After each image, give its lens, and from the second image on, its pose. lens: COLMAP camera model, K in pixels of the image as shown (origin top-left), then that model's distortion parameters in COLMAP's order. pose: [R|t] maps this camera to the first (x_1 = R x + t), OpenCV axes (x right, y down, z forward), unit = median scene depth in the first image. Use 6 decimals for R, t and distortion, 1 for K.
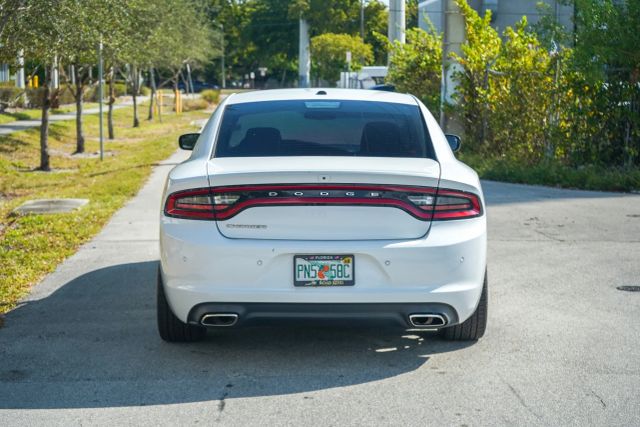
lens RADIAL K [[1246.4, 0, 320.0], [0, 1246.4, 213.5], [0, 0, 1]] dist [-0.056953, -0.282271]
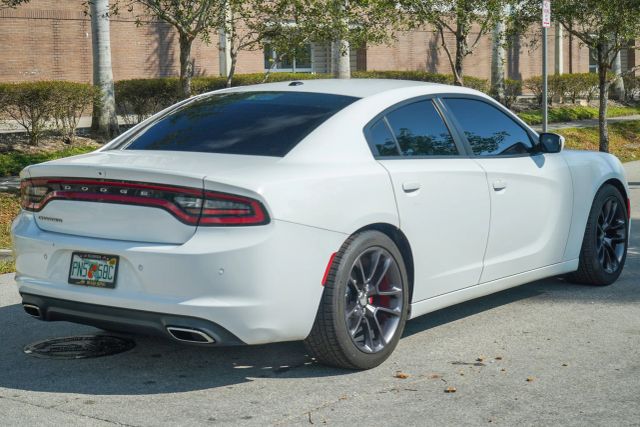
lens RADIAL K [[1246.4, 0, 320.0], [0, 1246.4, 213.5], [0, 0, 1]] dist [-0.056953, -0.282271]
pose [[0.807511, 0.058435, -0.586951, 0.696222], [-0.060390, 0.998042, 0.016280, -0.023334], [0.586753, 0.022300, 0.809459, 0.327275]]
